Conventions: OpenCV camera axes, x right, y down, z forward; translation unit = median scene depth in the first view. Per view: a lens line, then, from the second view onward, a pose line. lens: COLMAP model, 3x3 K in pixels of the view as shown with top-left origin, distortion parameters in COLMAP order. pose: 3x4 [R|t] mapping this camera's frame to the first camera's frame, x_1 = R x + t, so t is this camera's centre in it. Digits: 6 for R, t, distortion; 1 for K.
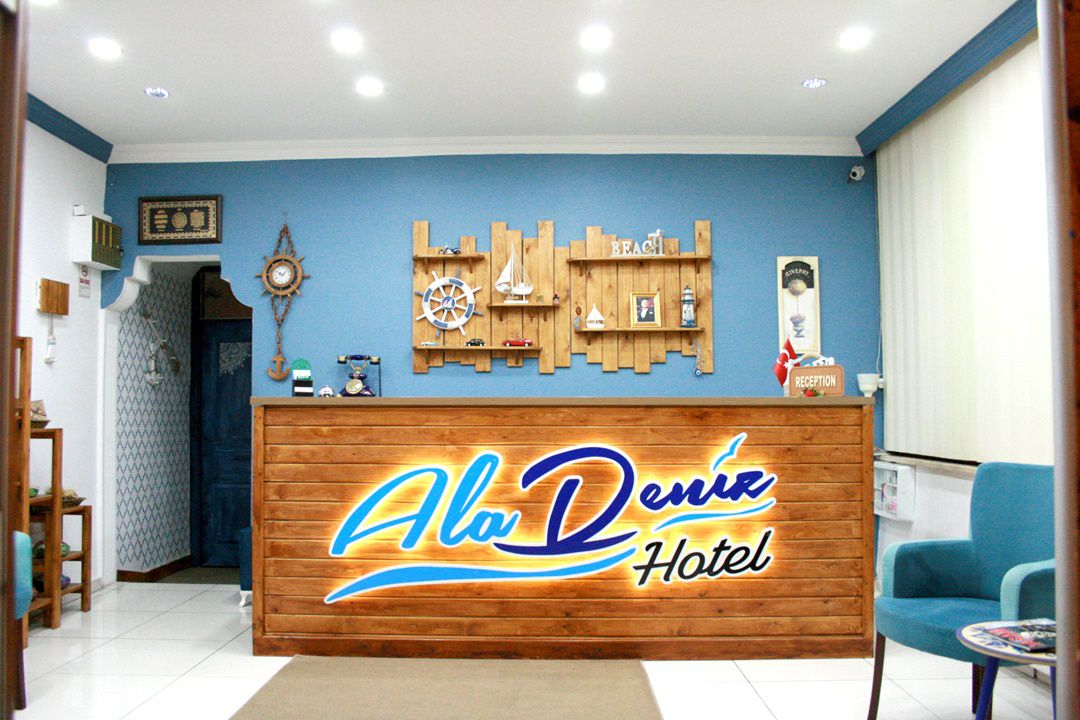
lens RADIAL K [[879.0, 0, 540.1], [0, 879.0, 370.4], [0, 0, 1]] dist [-0.155954, 0.130926]
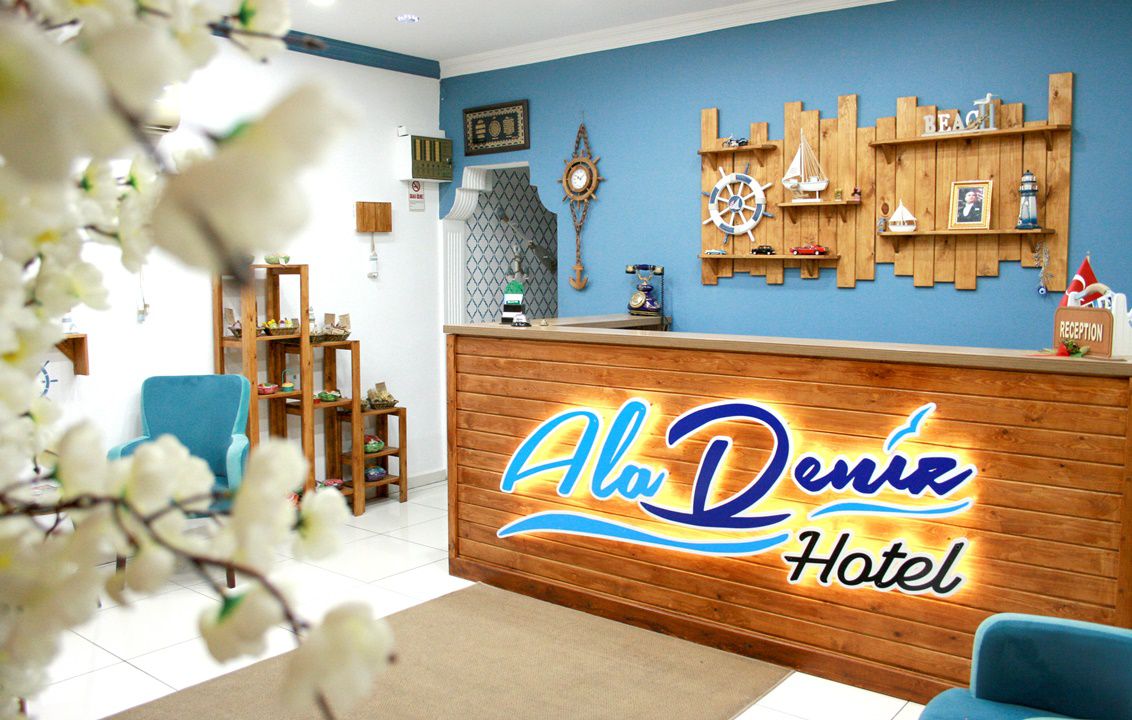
lens RADIAL K [[950.0, 0, 564.5], [0, 950.0, 340.8], [0, 0, 1]] dist [-0.162062, 0.149990]
pose [[0.791741, 0.048636, -0.608917, 0.449223], [0.027507, 0.992976, 0.115077, -0.074000], [0.610237, -0.107861, 0.784842, 0.218417]]
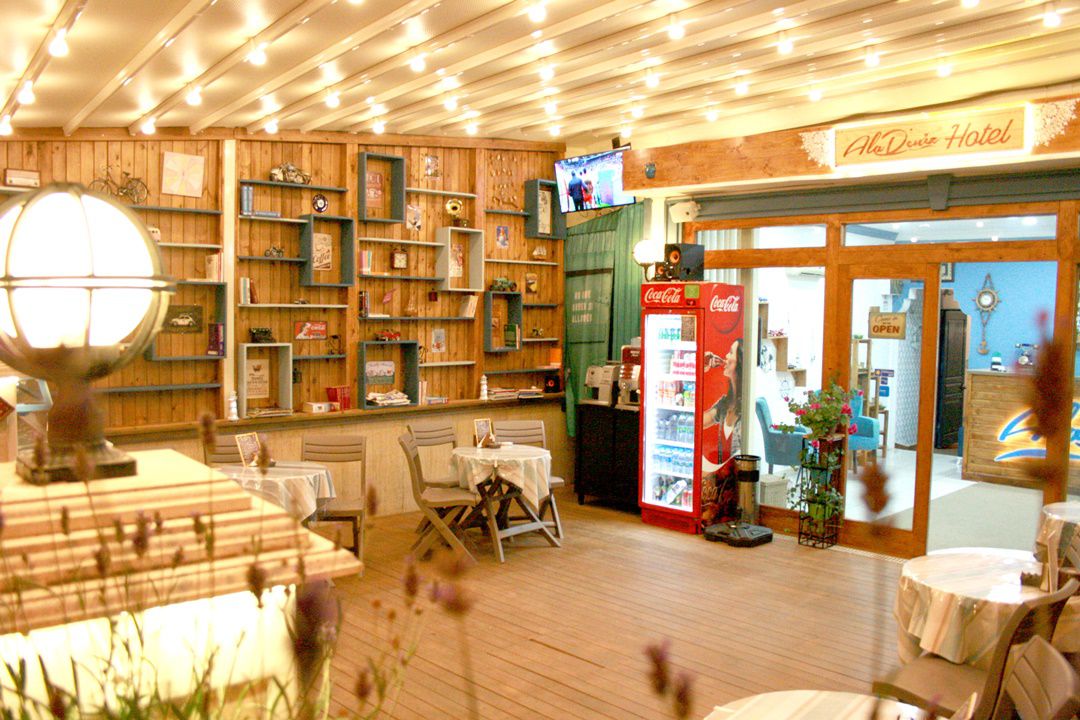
lens RADIAL K [[879.0, 0, 540.1], [0, 879.0, 370.4], [0, 0, 1]] dist [-0.155954, 0.130926]
pose [[0.700365, 0.063358, -0.710968, 0.493139], [0.010422, 0.995039, 0.098940, -0.207350], [0.713709, -0.076704, 0.696230, -1.419450]]
